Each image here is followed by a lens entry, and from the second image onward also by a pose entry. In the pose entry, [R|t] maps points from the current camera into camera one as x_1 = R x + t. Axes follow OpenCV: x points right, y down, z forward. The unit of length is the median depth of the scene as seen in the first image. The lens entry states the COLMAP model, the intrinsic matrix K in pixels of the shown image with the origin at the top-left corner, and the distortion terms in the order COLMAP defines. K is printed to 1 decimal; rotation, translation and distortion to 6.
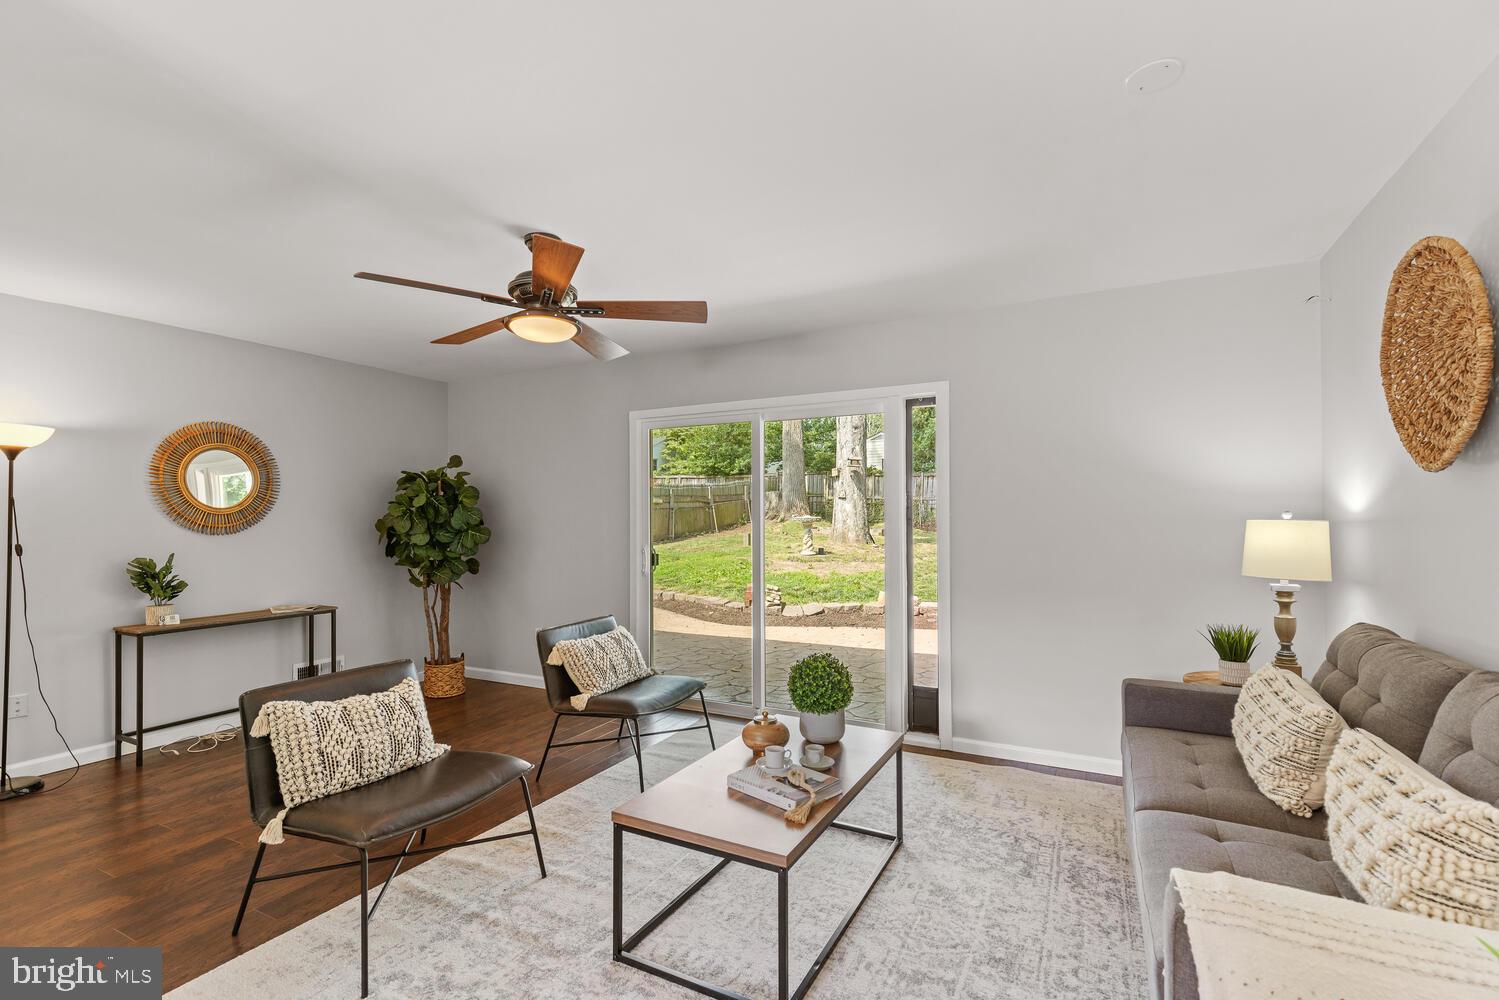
lens RADIAL K [[669.2, 0, 742.6], [0, 669.2, 508.8], [0, 0, 1]] dist [0.004170, -0.000083]
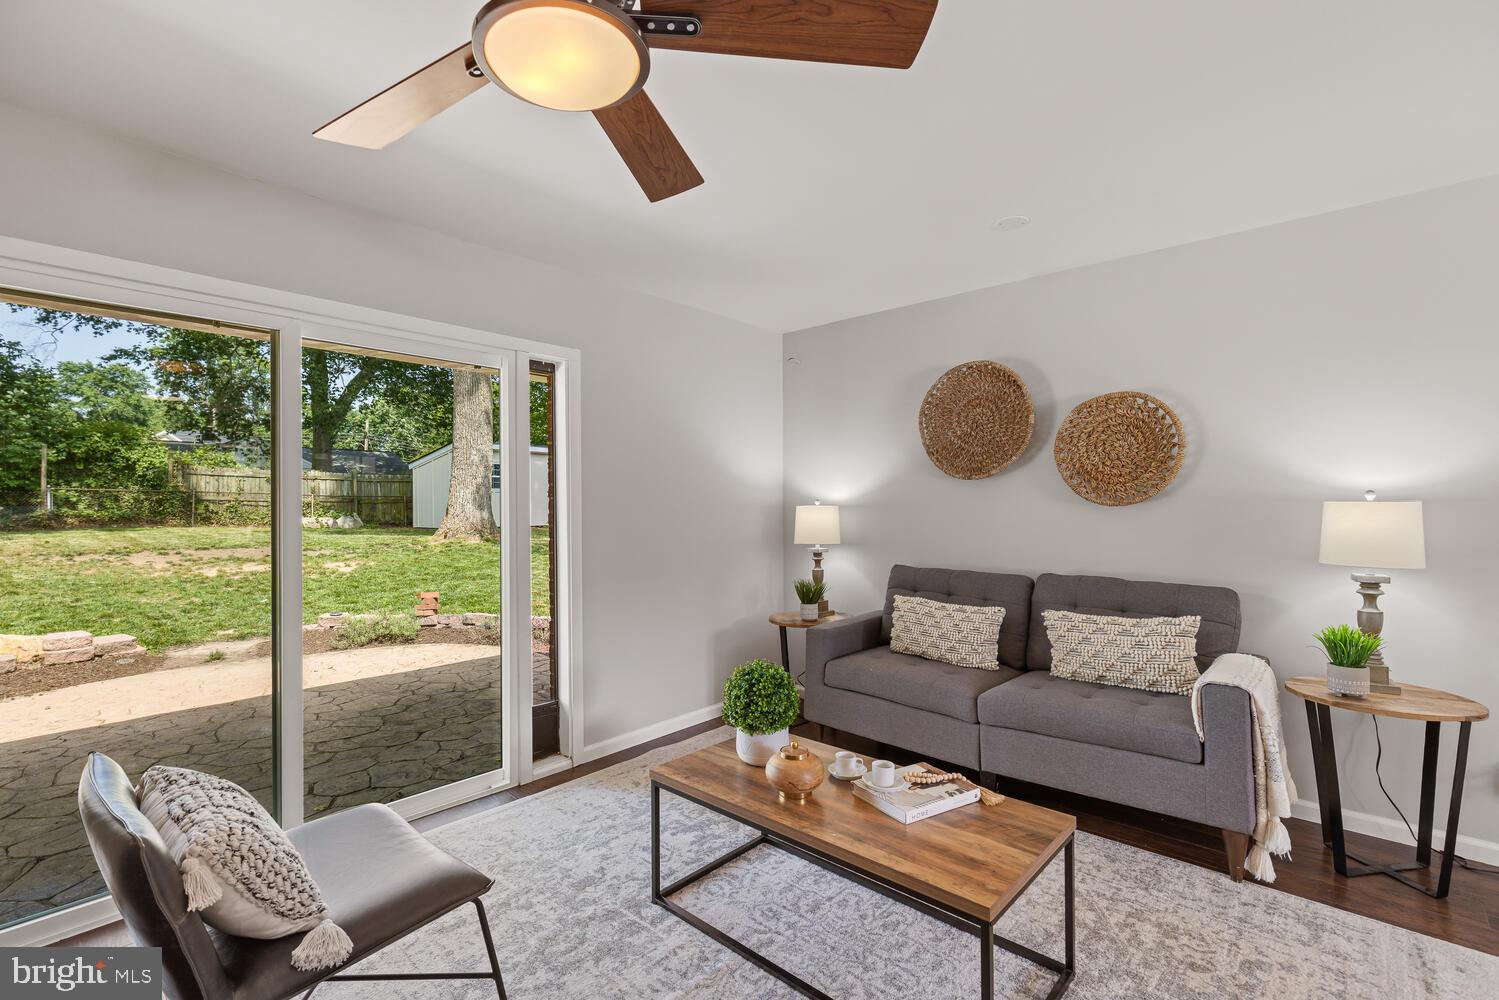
lens RADIAL K [[669.2, 0, 742.6], [0, 669.2, 508.8], [0, 0, 1]] dist [0.004170, -0.000083]
pose [[0.254699, -0.006024, 0.967002, -0.686030], [-0.010815, 0.999900, 0.009077, 0.013050], [-0.966960, -0.012770, 0.254608, 0.774523]]
